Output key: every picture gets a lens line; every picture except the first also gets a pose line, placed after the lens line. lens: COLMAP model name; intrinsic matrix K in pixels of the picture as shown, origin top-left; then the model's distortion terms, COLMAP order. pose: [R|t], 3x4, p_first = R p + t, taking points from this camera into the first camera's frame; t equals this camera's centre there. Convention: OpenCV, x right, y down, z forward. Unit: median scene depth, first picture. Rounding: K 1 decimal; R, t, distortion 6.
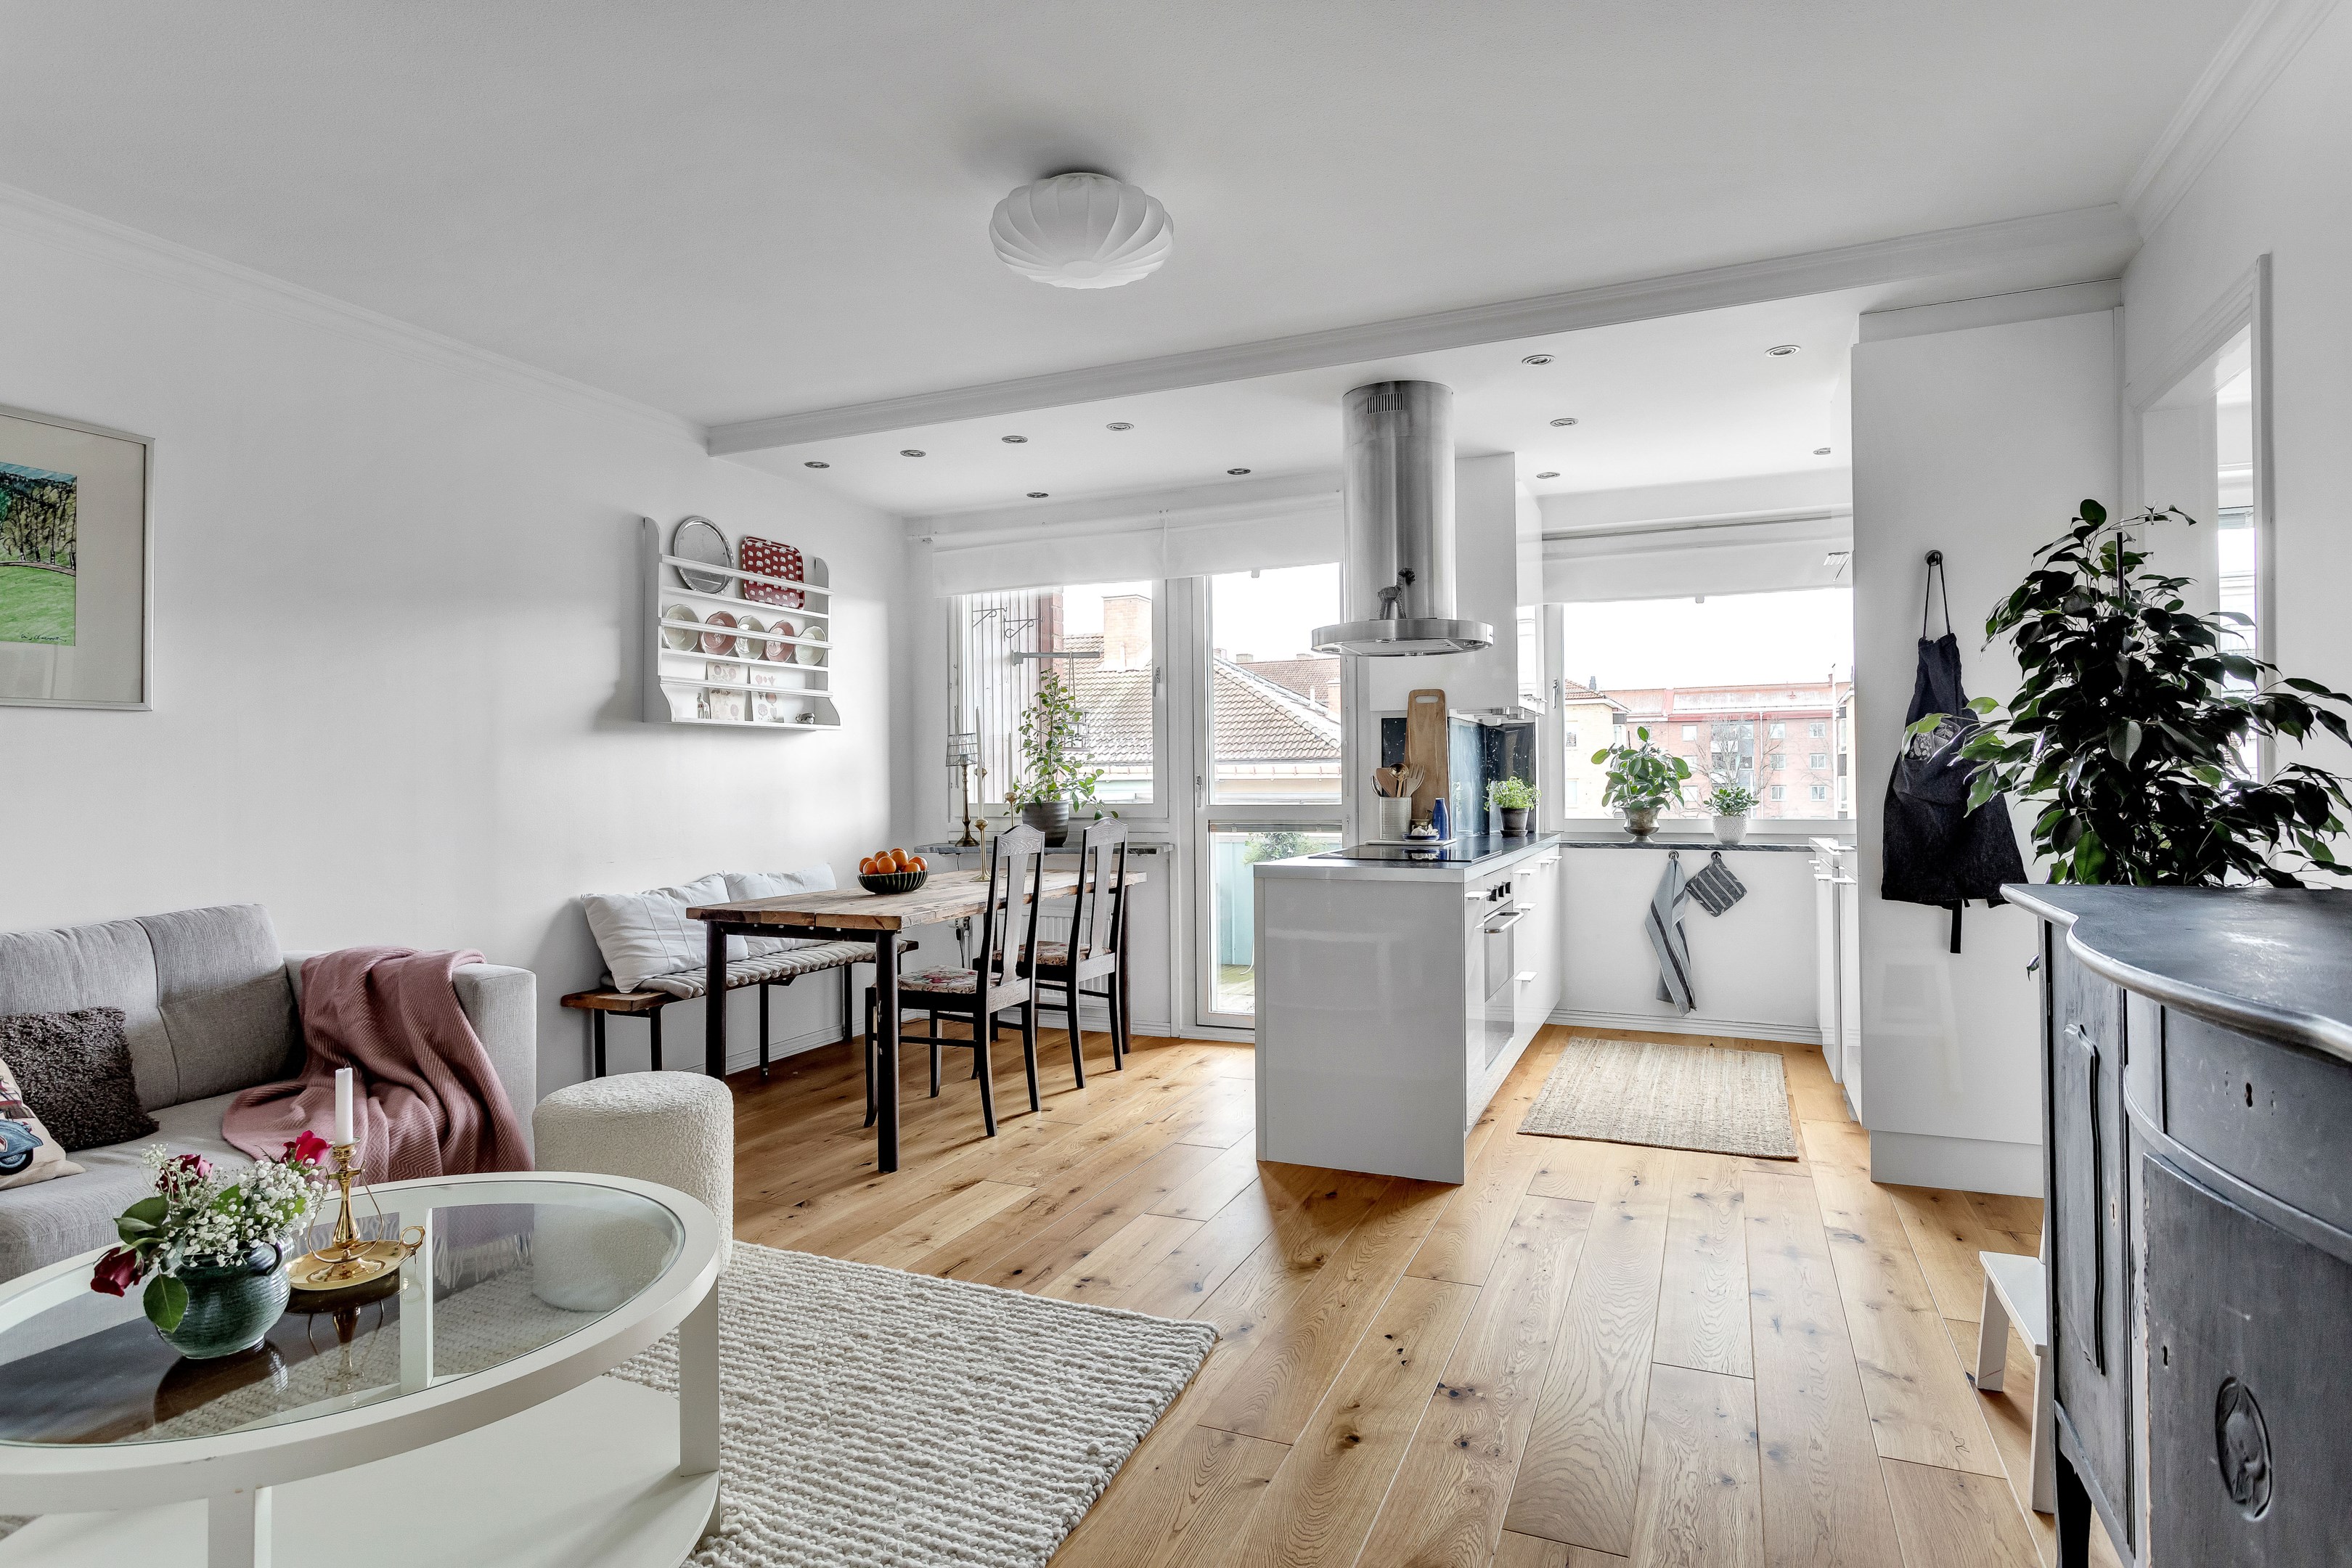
lens RADIAL K [[1247.0, 0, 1170.7], [0, 1247.0, 767.0], [0, 0, 1]] dist [-0.002036, 0.000020]
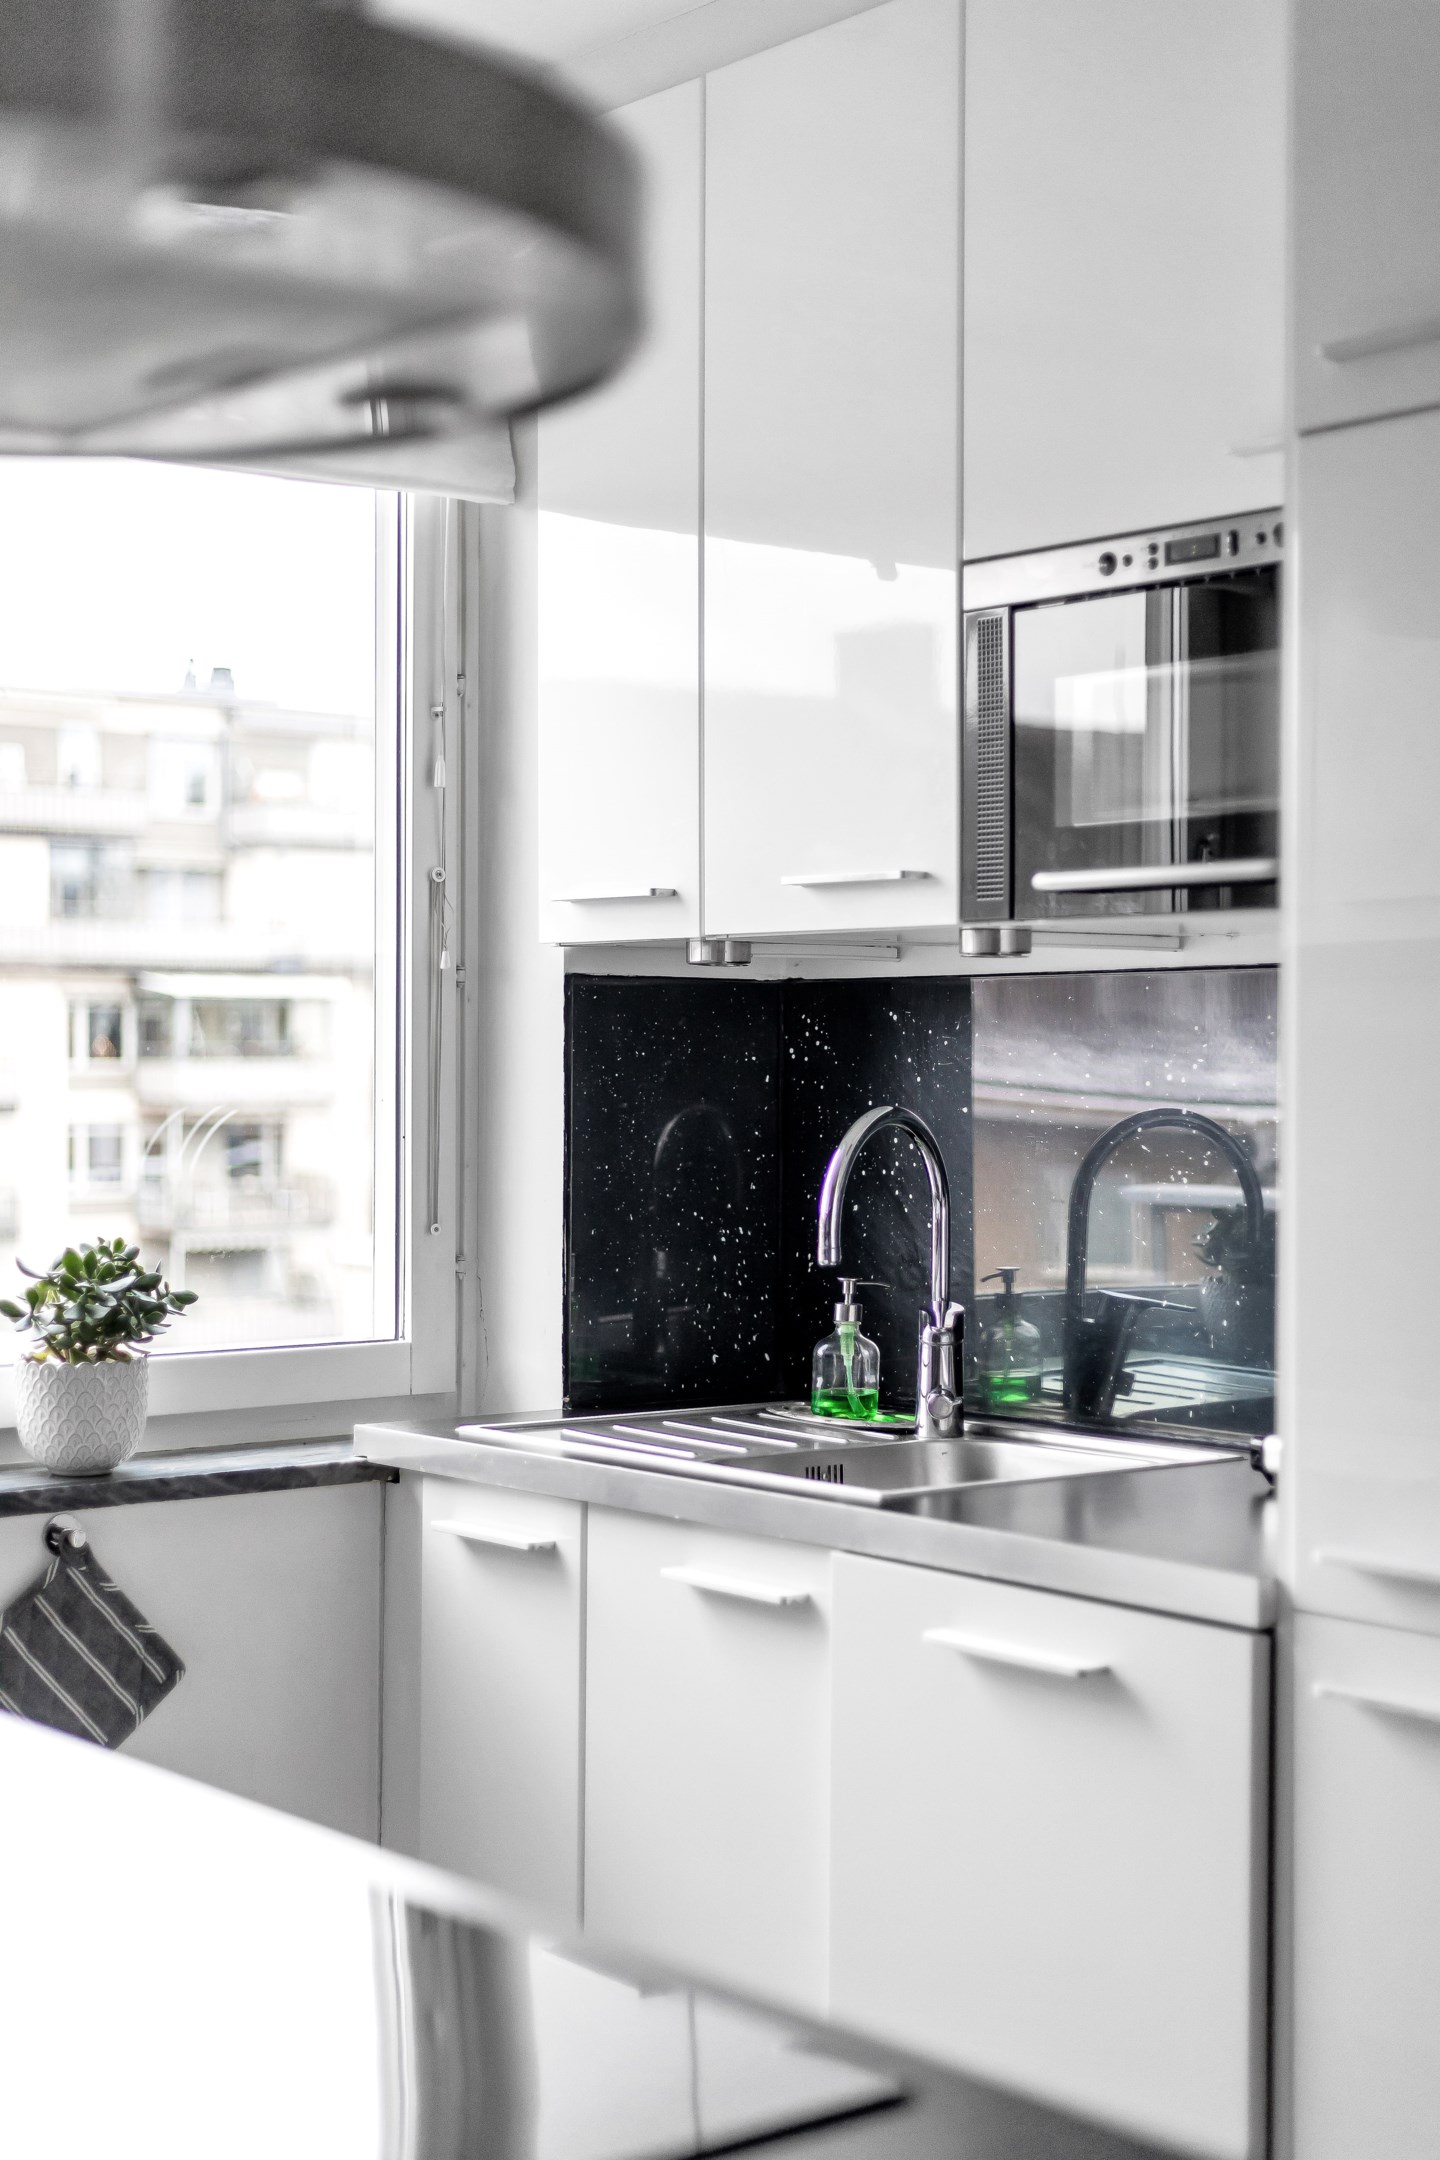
lens RADIAL K [[3136.1, 0, 718.7], [0, 3136.1, 1141.7], [0, 0, 1]] dist [0.014126, 0.044326]
pose [[0.484432, -0.000545, 0.874829, -0.023492], [-0.019445, 0.999746, 0.011391, -0.013301], [-0.874613, -0.022529, 0.484298, 0.670555]]
